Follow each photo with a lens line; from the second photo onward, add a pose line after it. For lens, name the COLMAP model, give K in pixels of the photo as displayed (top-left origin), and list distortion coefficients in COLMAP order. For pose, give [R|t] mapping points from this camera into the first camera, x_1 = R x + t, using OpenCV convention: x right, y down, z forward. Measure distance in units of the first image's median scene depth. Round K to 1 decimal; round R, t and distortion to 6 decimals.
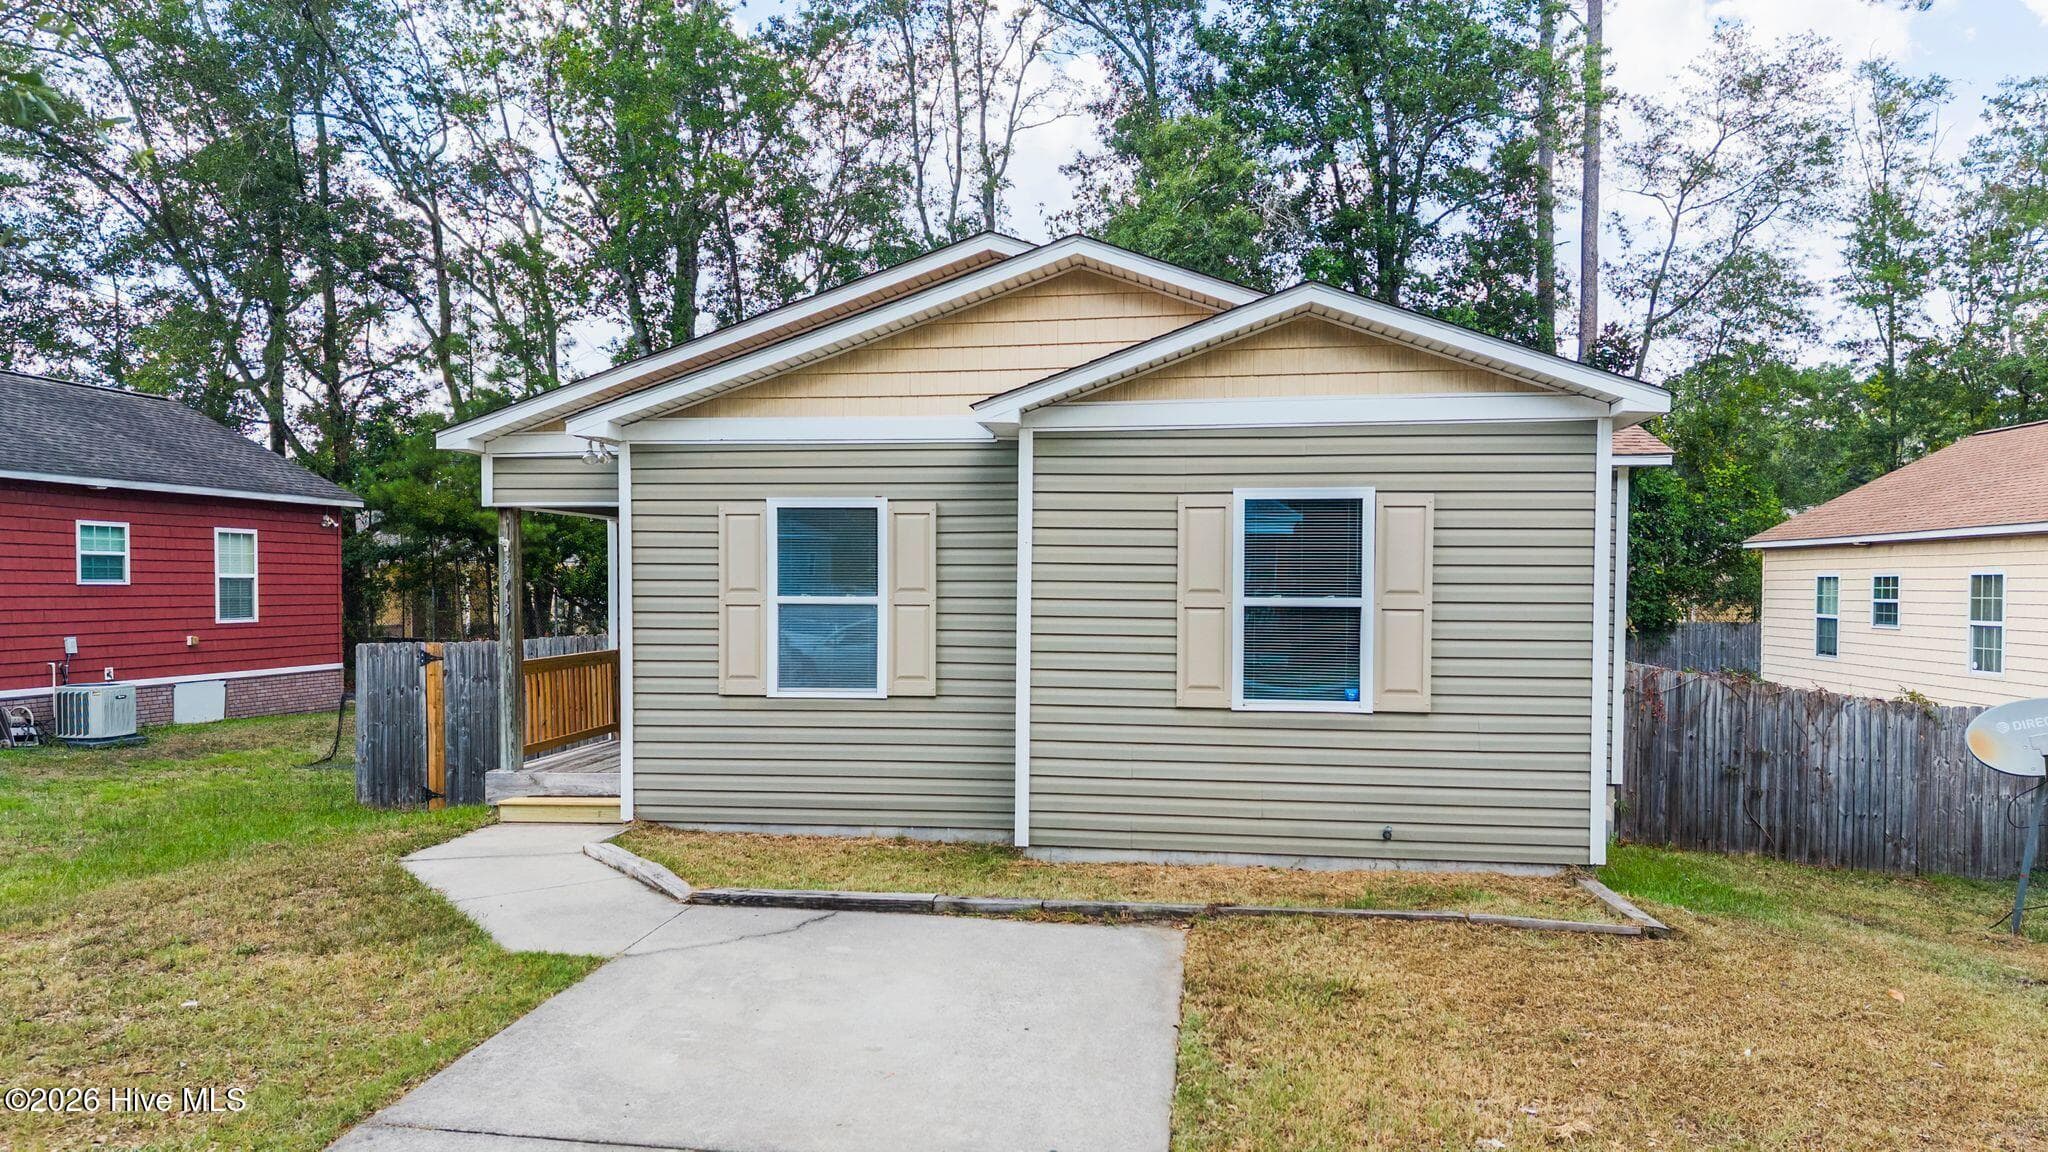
lens RADIAL K [[1305.9, 0, 1046.6], [0, 1305.9, 624.7], [0, 0, 1]] dist [0.044011, -0.045835]
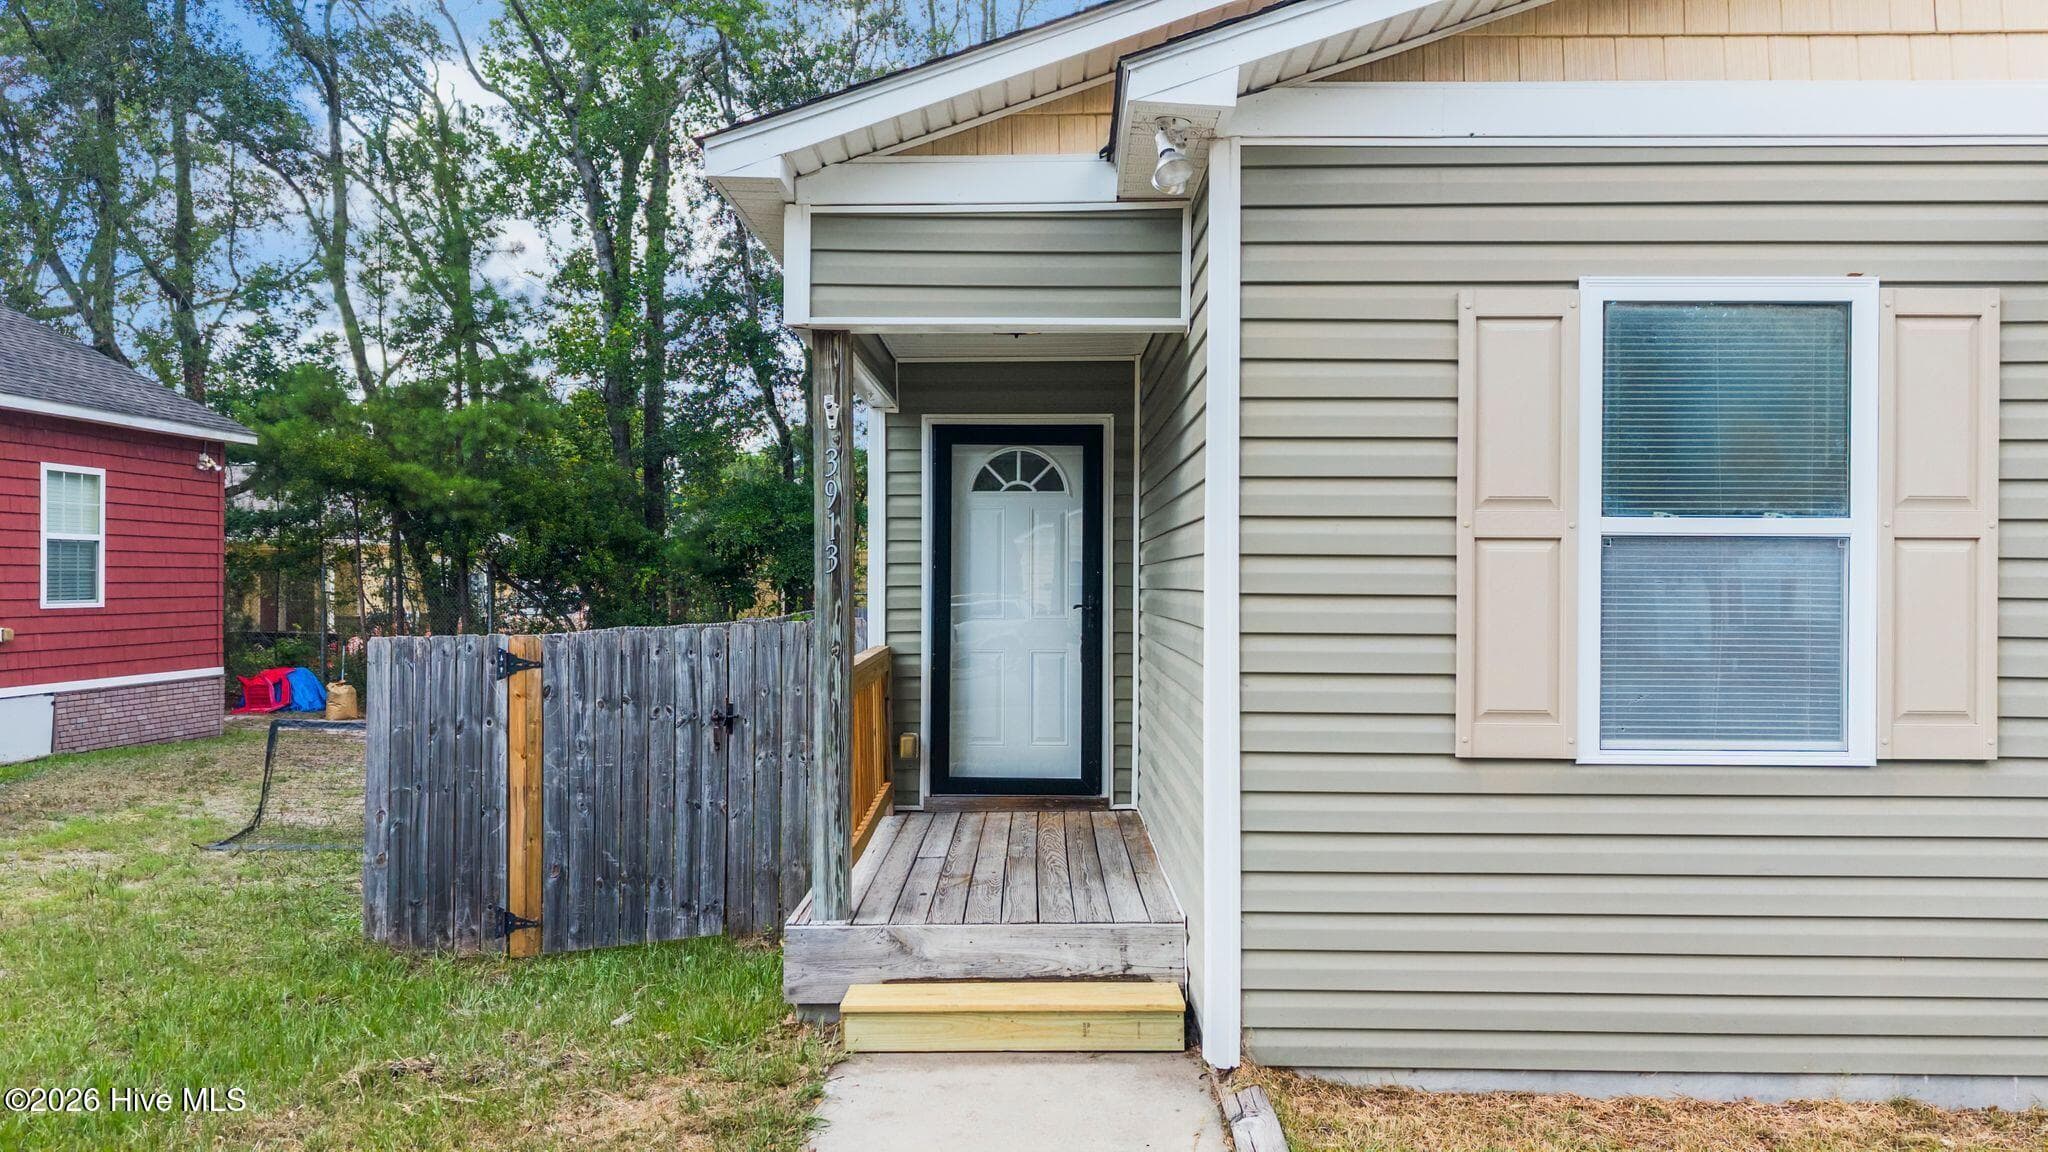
lens RADIAL K [[1335.9, 0, 1038.8], [0, 1335.9, 587.8], [0, 0, 1]] dist [0.046475, -0.048278]
pose [[0.995213, 0.000195, 0.097727, -0.422748], [0.001953, 0.999758, -0.021891, 0.009183], [-0.097708, 0.021977, 0.994972, 0.594801]]
